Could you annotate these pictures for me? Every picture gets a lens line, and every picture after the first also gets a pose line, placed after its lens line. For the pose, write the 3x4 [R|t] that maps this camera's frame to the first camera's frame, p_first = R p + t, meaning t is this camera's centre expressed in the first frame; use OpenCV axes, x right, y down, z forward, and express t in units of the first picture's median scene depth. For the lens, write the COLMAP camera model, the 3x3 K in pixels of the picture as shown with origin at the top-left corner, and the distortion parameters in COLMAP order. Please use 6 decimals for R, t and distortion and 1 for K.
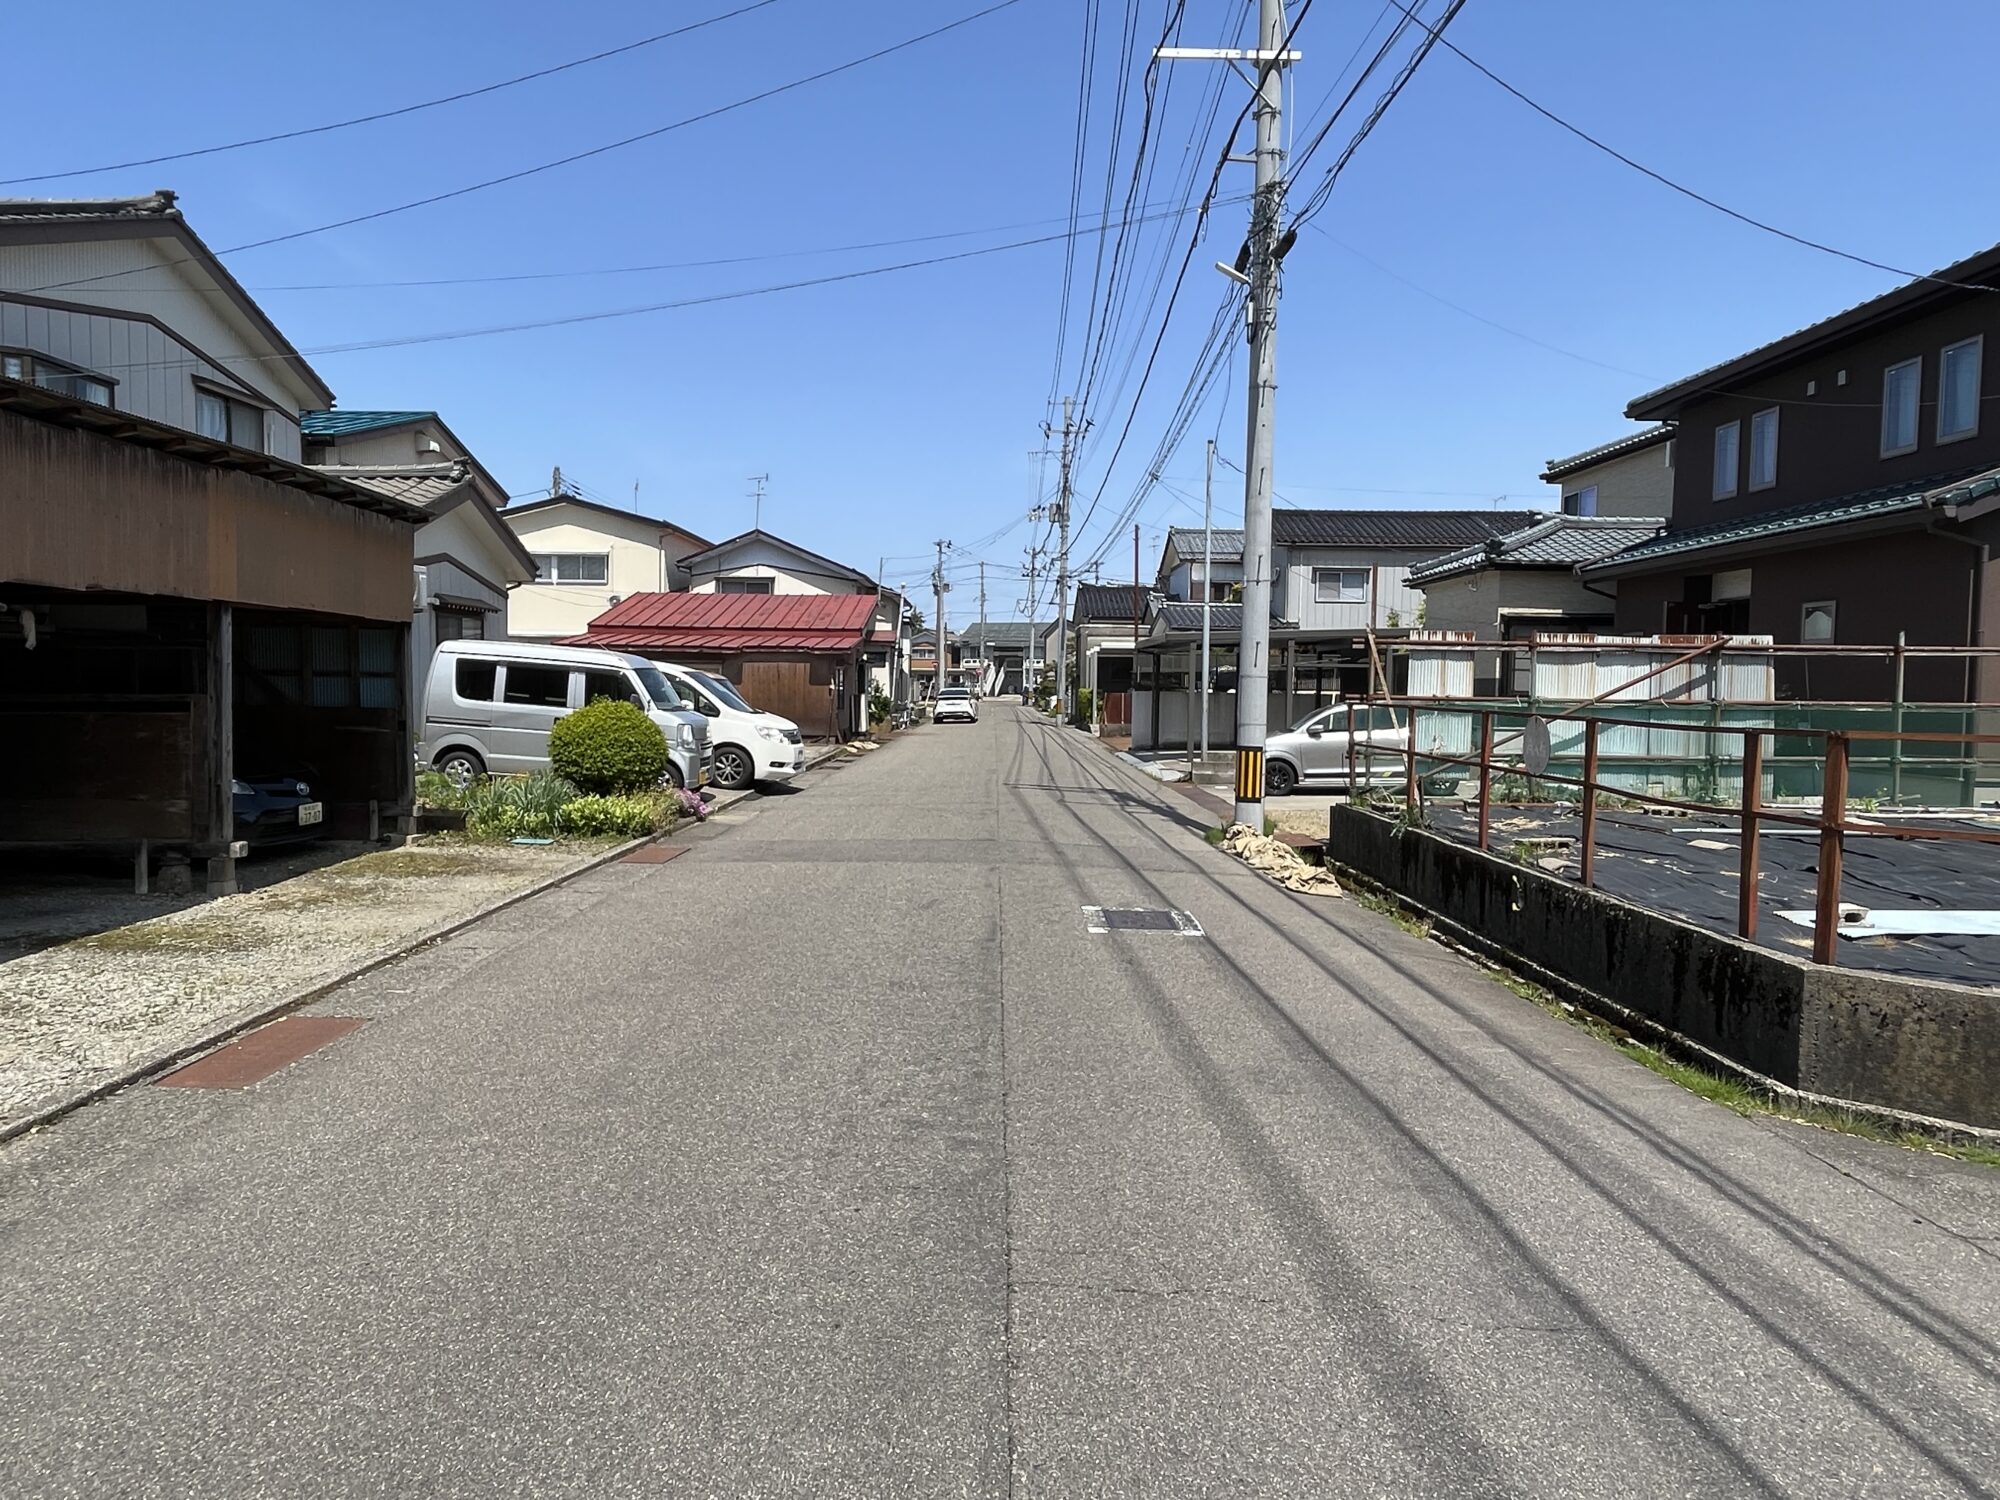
lens RADIAL K [[1202.5, 0, 980.3], [0, 1202.5, 753.2], [0, 0, 1]] dist [0.000731, -0.003152]
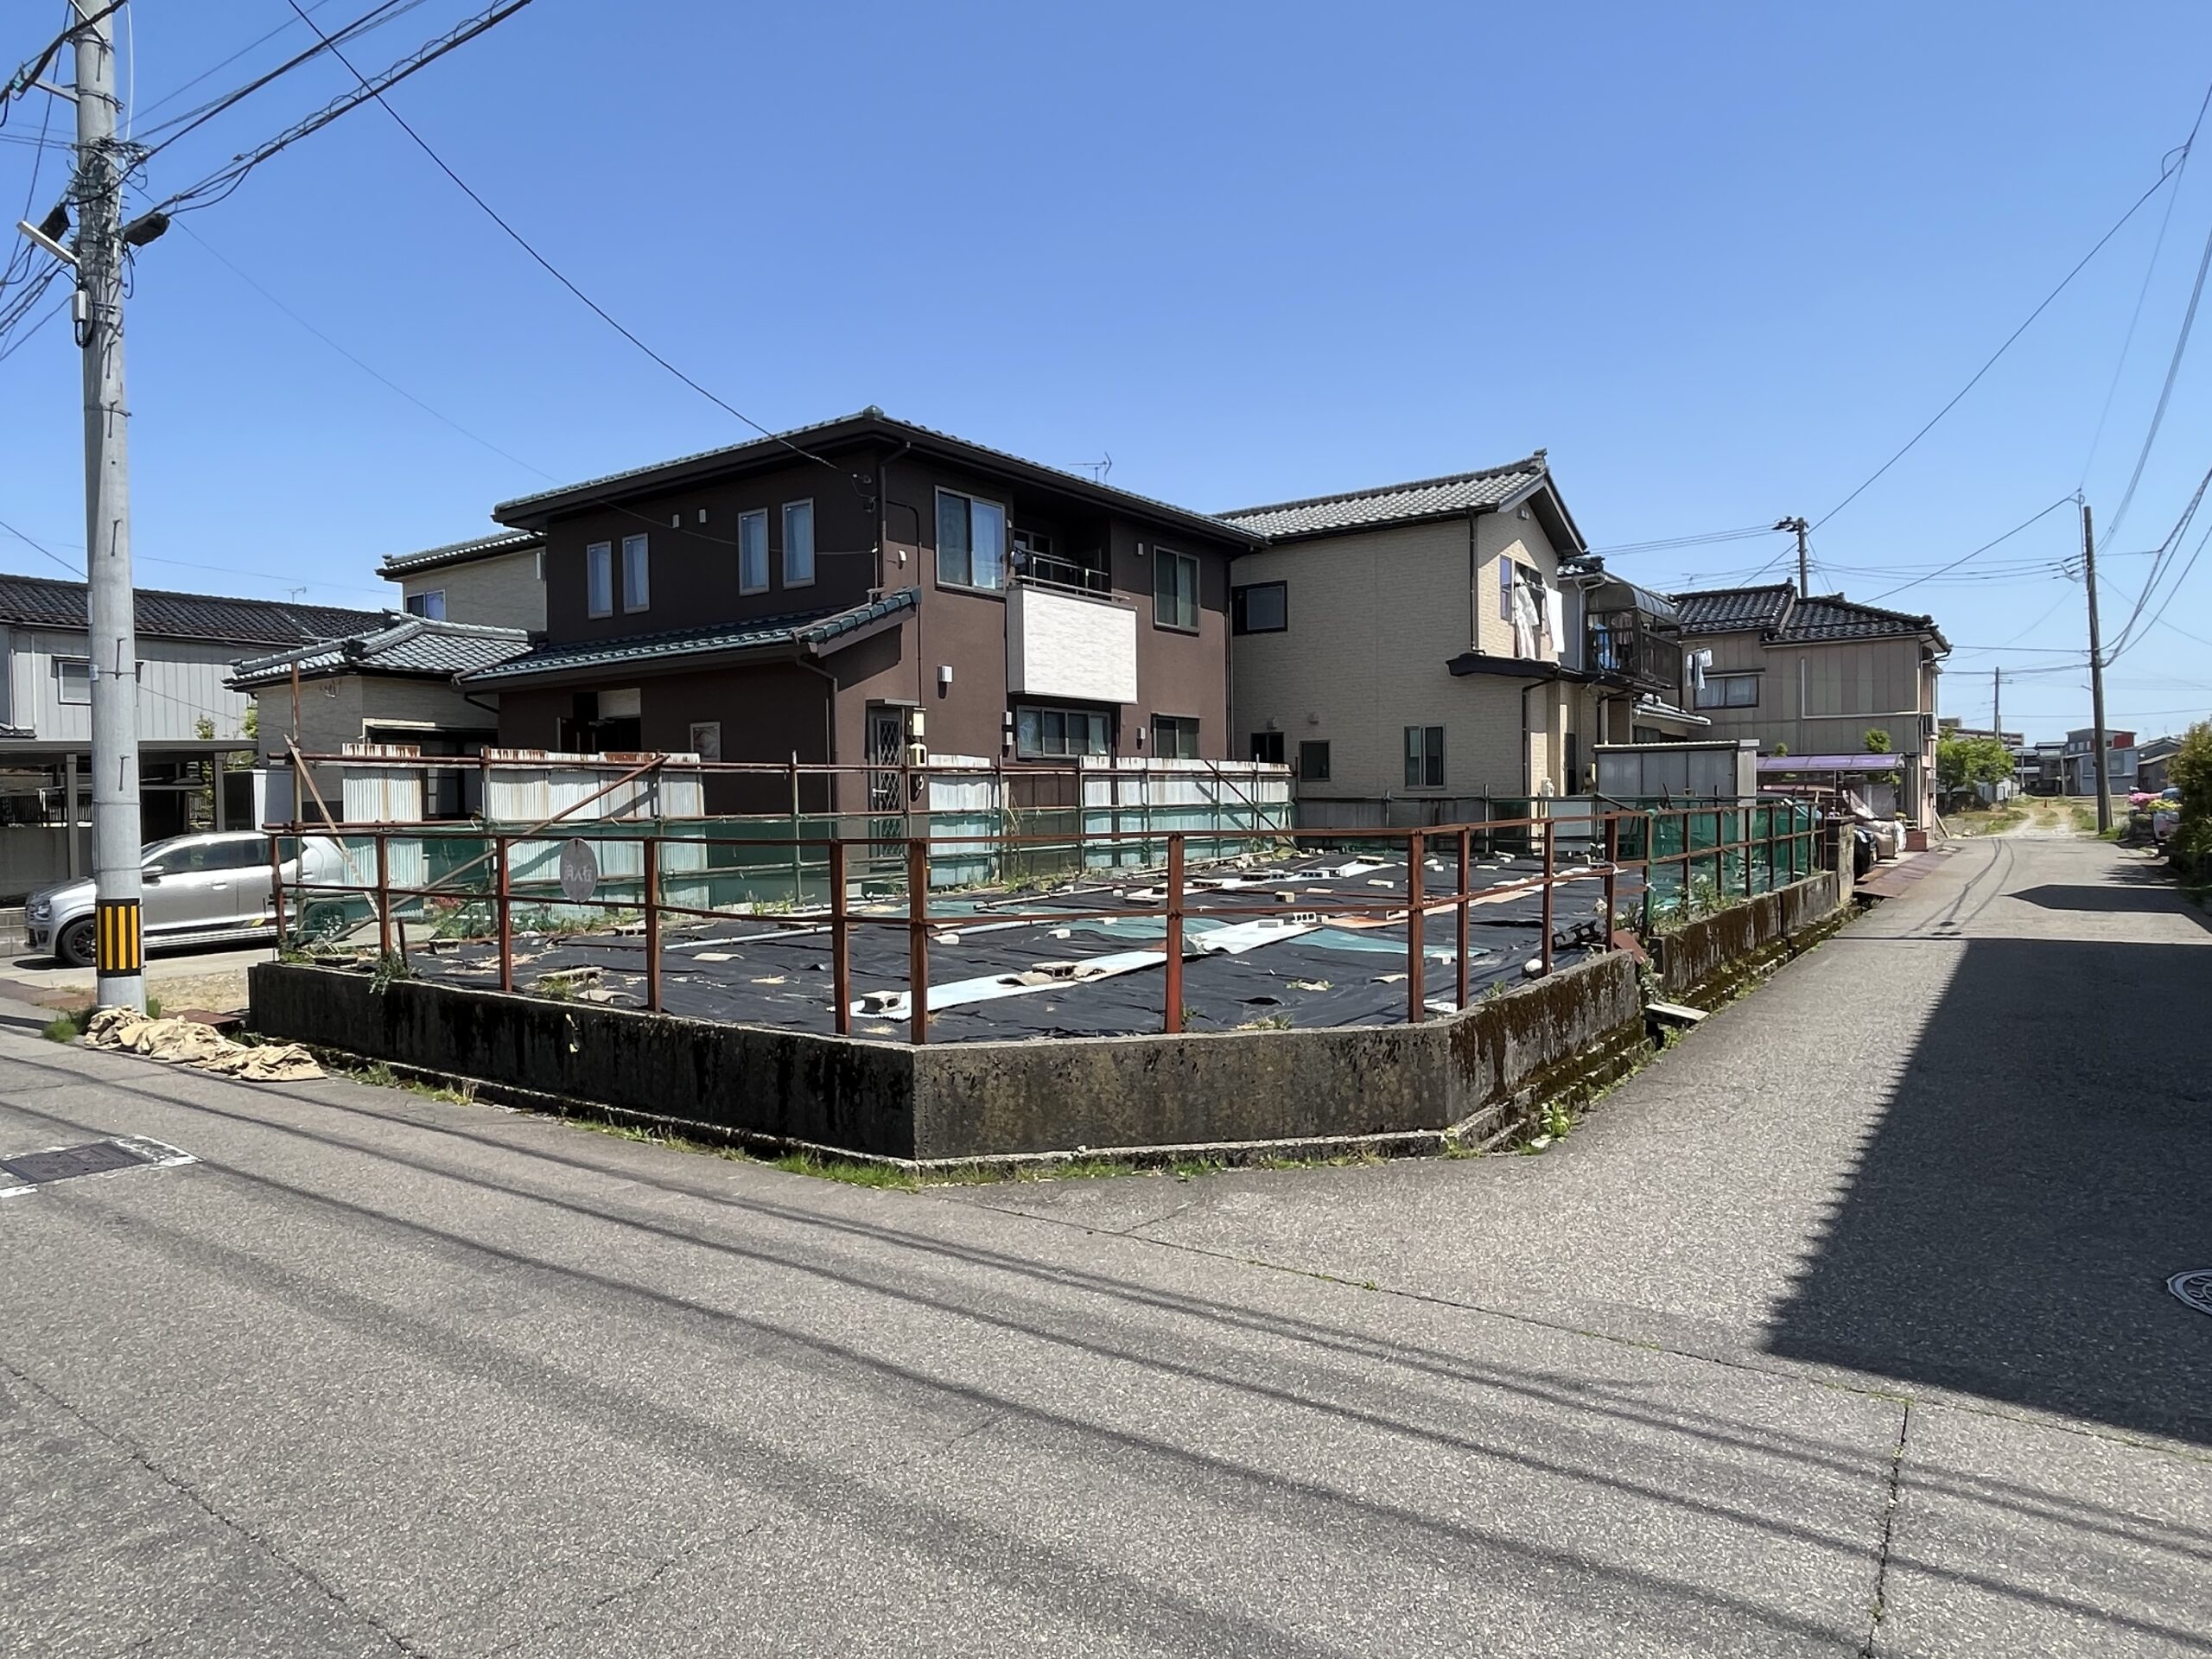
lens RADIAL K [[1329.9, 0, 1079.0], [0, 1329.9, 837.5], [0, 0, 1]] dist [0.000731, -0.003152]
pose [[0.579726, -0.042553, 0.813699, -0.135903], [0.069771, 0.997560, 0.002459, -0.006698], [-0.811819, 0.055347, 0.581281, 0.088207]]
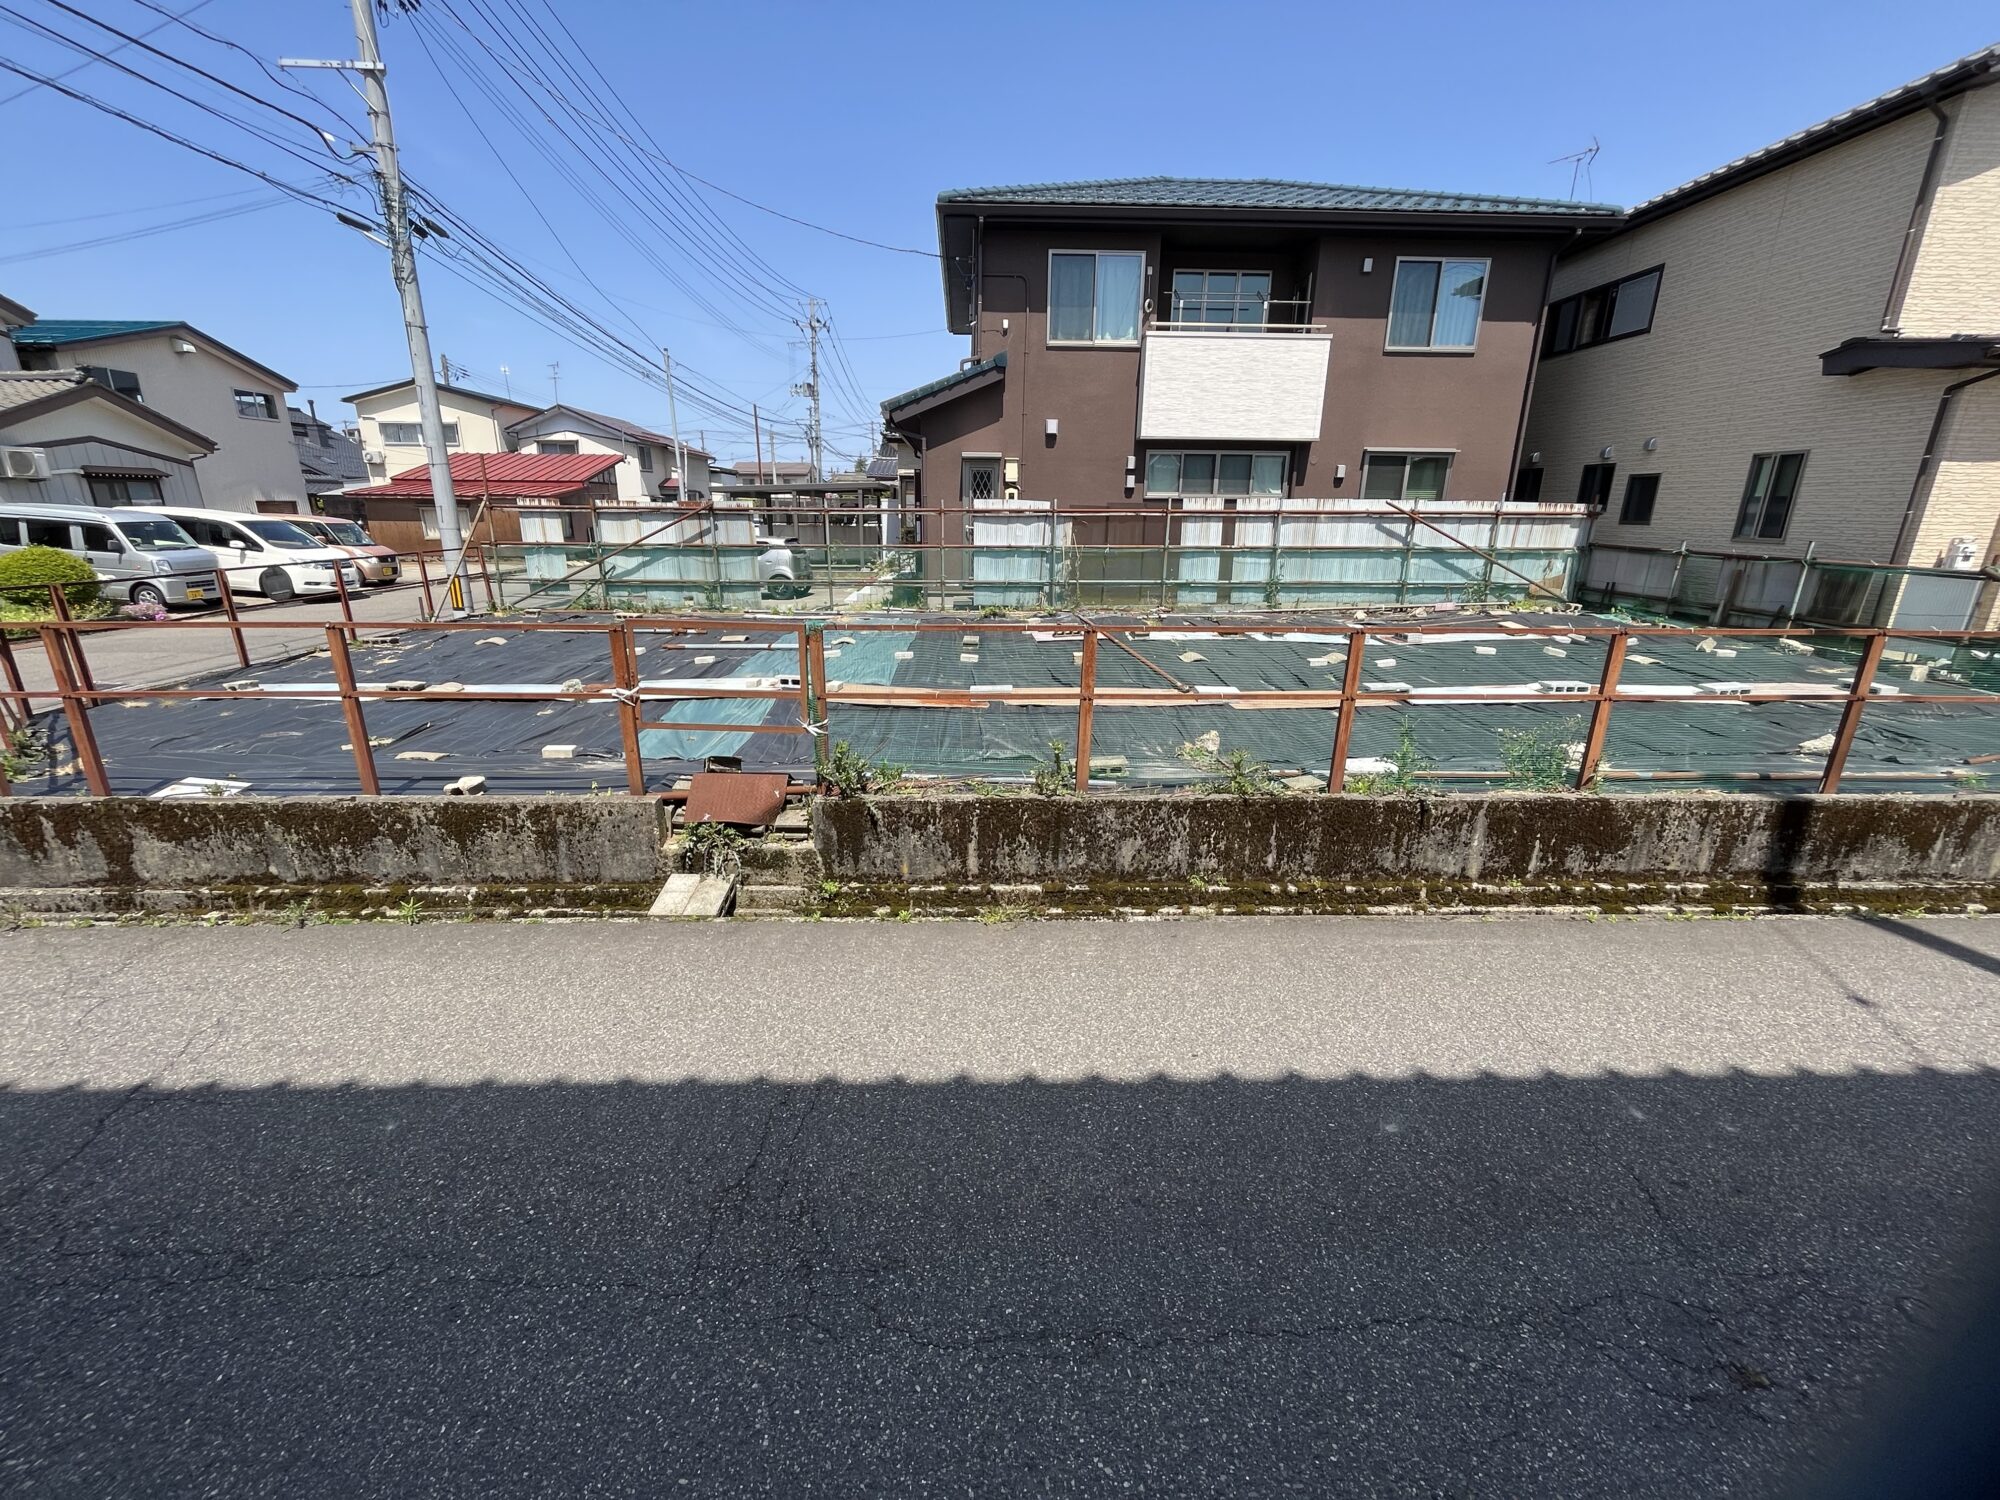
lens RADIAL K [[807.0, 0, 995.6], [0, 807.0, 752.7], [0, 0, 1]] dist [-0.001002, -0.001277]
pose [[0.999318, -0.014327, 0.034021, 1.341346], [0.005984, 0.972295, 0.233680, -0.031863], [-0.036426, -0.233317, 0.971718, -0.162387]]
